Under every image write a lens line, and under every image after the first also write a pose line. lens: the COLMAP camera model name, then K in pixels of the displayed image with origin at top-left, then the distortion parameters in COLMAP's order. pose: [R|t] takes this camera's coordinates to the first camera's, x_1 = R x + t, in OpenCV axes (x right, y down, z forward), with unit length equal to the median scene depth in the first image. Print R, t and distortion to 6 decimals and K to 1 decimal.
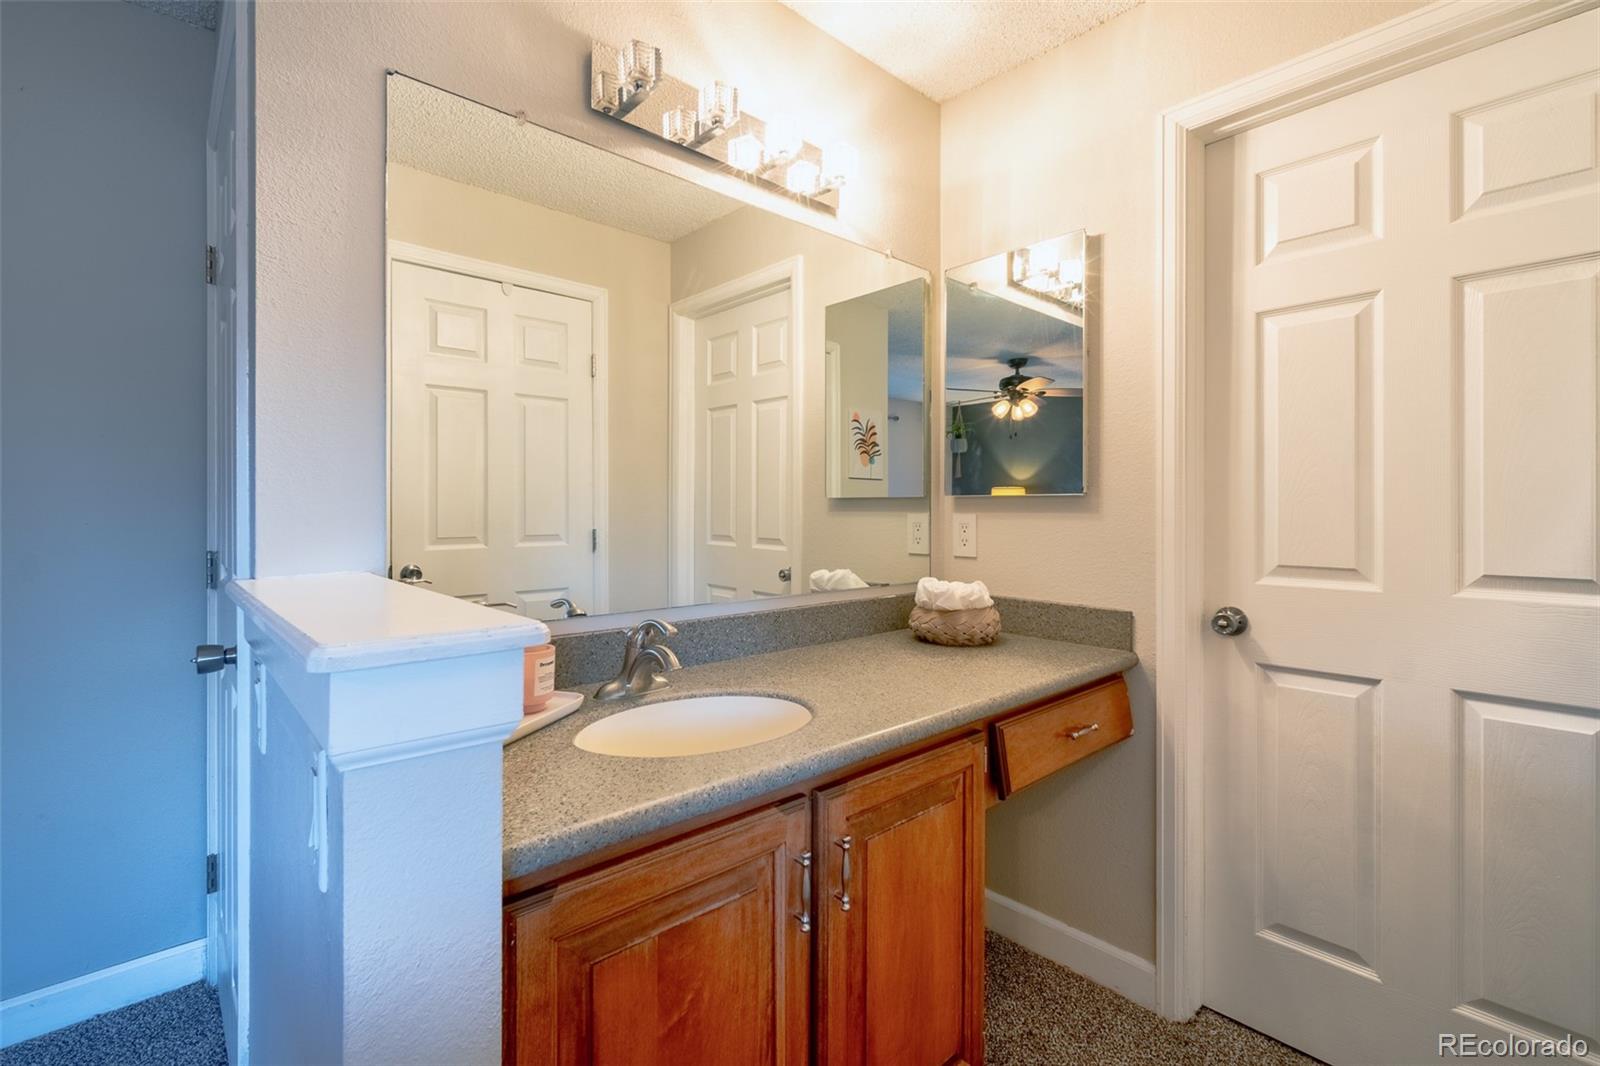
lens RADIAL K [[703.9, 0, 795.7], [0, 703.9, 508.8], [0, 0, 1]] dist [-0.002117, 0.000453]
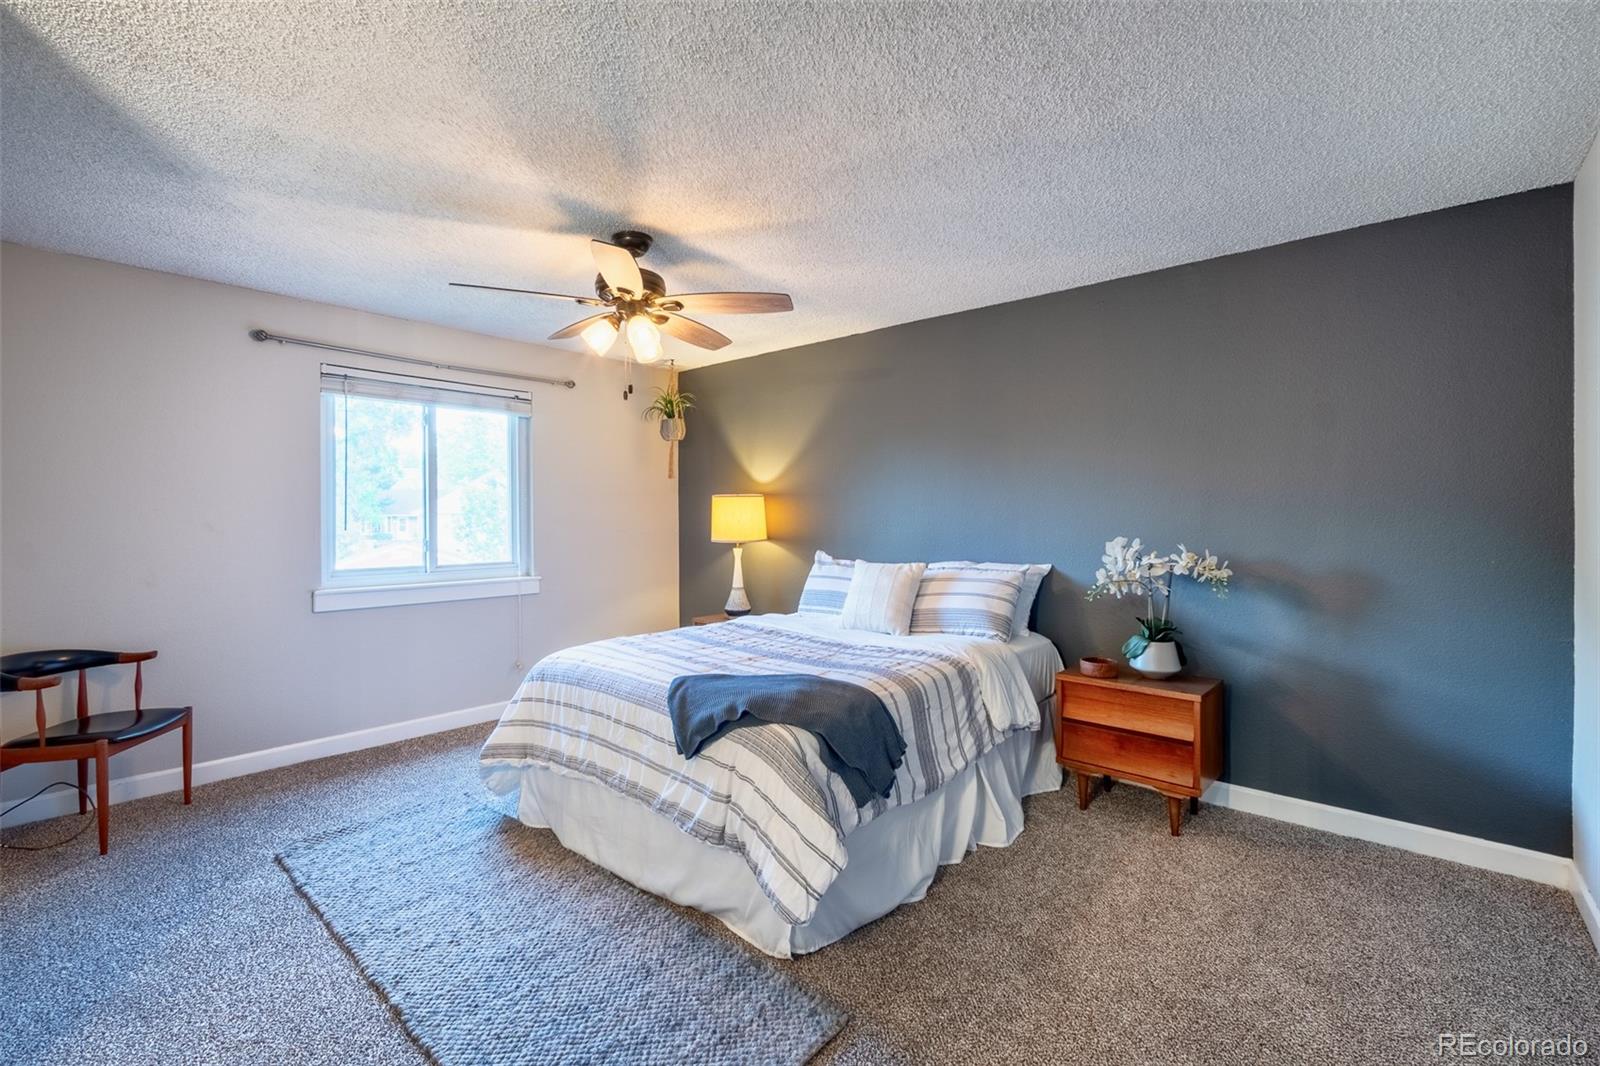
lens RADIAL K [[703.9, 0, 795.7], [0, 703.9, 508.8], [0, 0, 1]] dist [-0.002117, 0.000453]
pose [[0.992318, -0.016960, 0.122542, 0.365807], [0.018547, 0.999758, -0.011817, -0.011811], [-0.122312, 0.013999, 0.992393, 0.491502]]
